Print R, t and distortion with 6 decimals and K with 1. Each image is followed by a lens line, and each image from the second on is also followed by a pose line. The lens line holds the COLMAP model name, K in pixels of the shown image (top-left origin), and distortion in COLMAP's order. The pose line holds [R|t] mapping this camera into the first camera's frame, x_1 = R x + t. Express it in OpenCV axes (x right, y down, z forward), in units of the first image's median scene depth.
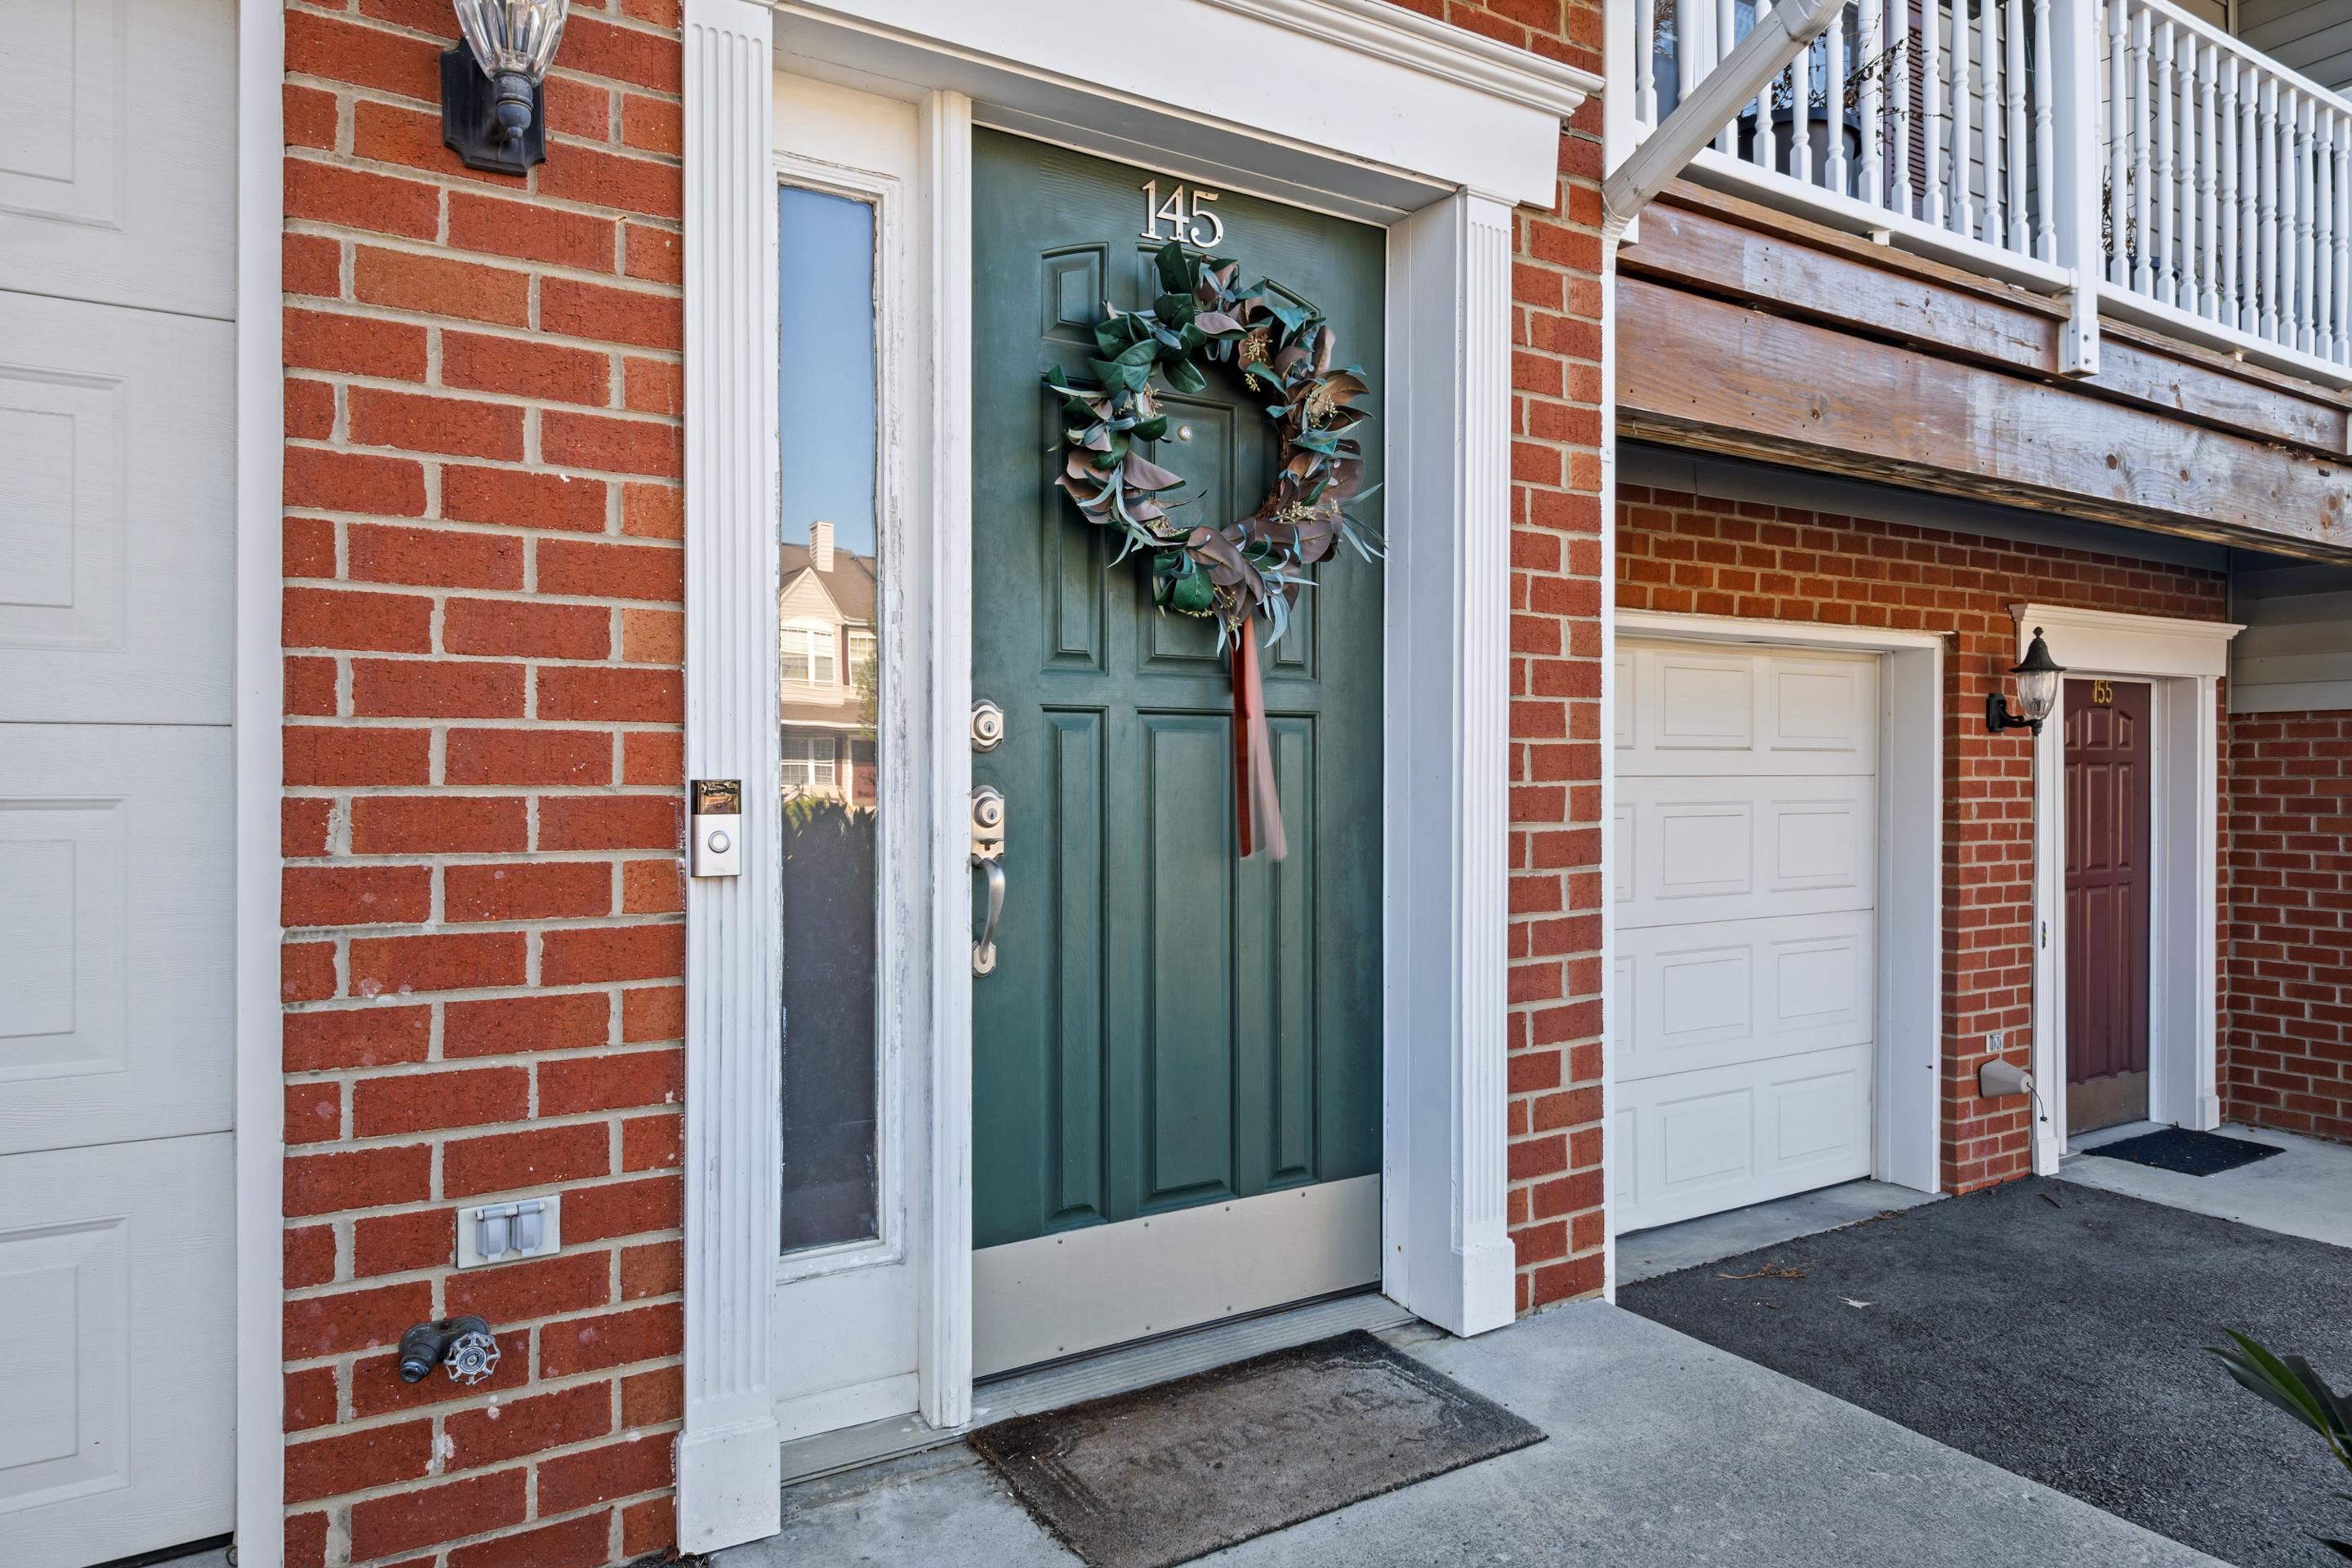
lens RADIAL K [[1428.0, 0, 1152.0], [0, 1428.0, 784.1], [0, 0, 1]] dist [0.011764, -0.018140]
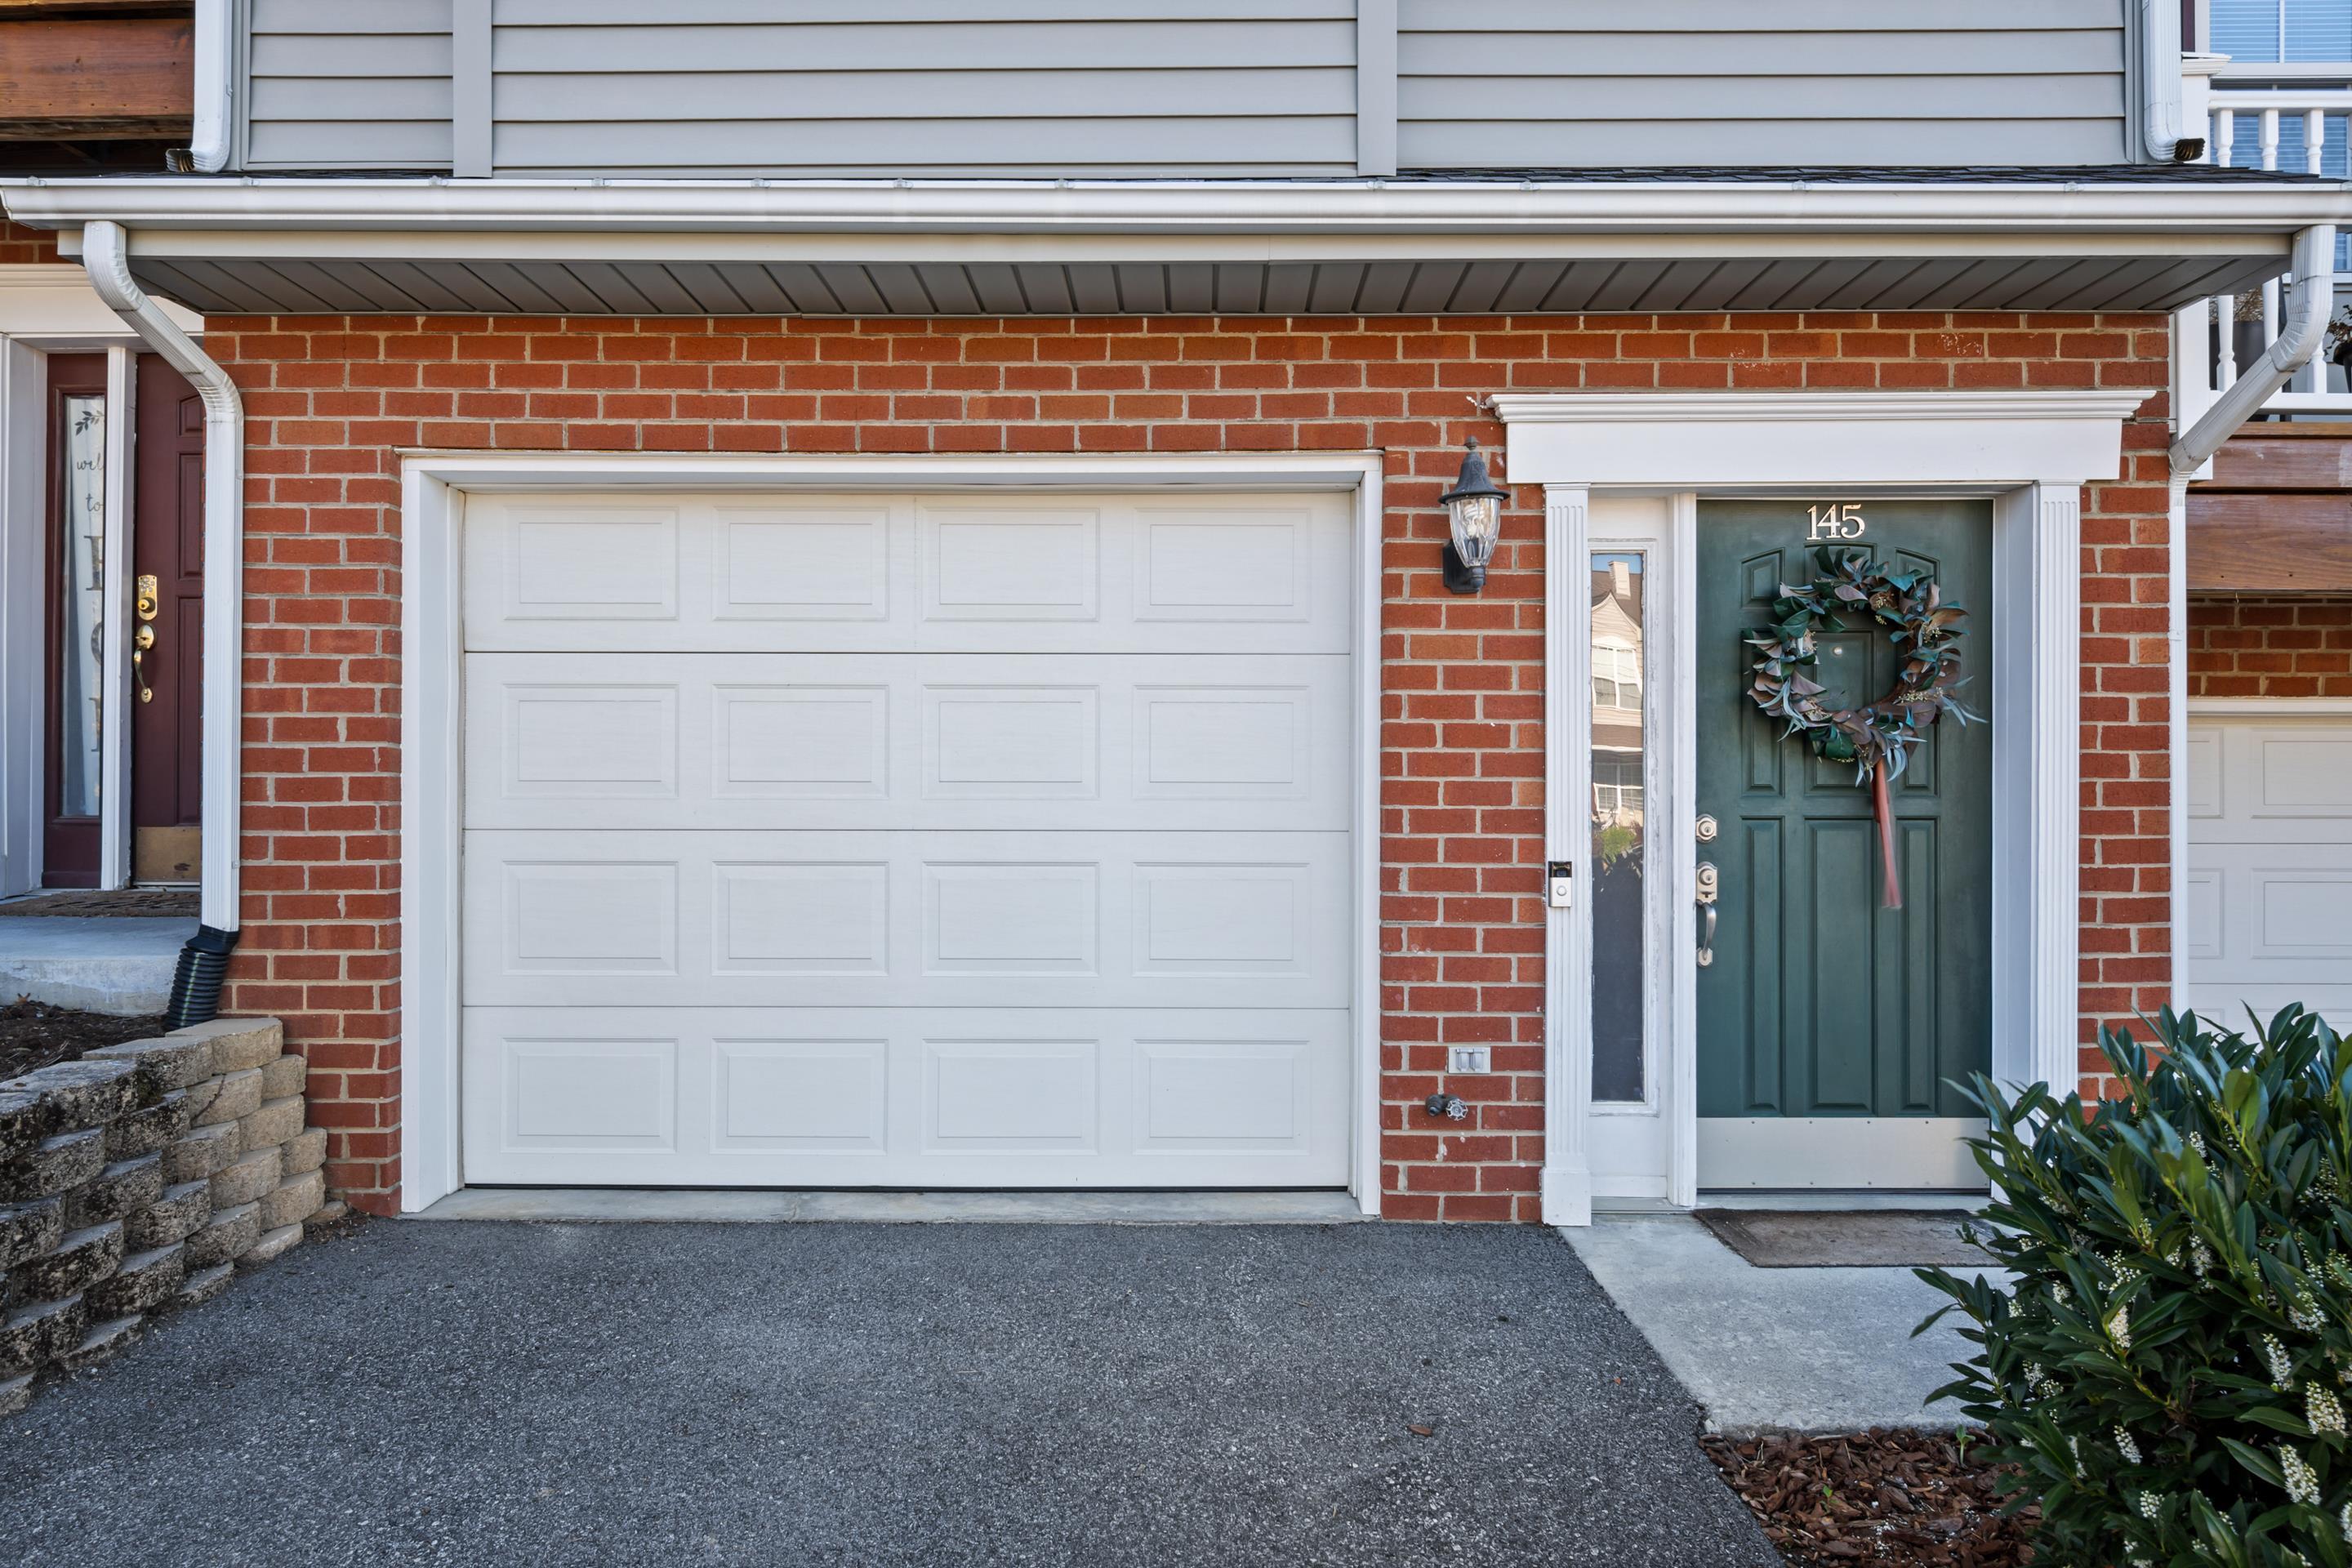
lens RADIAL K [[1428.0, 0, 1152.0], [0, 1428.0, 784.1], [0, 0, 1]] dist [0.011764, -0.018140]
pose [[0.850204, -0.002747, -0.526447, 0.250371], [-0.005180, 0.999894, -0.013583, -0.071891], [0.526428, 0.014275, 0.850100, -0.947236]]
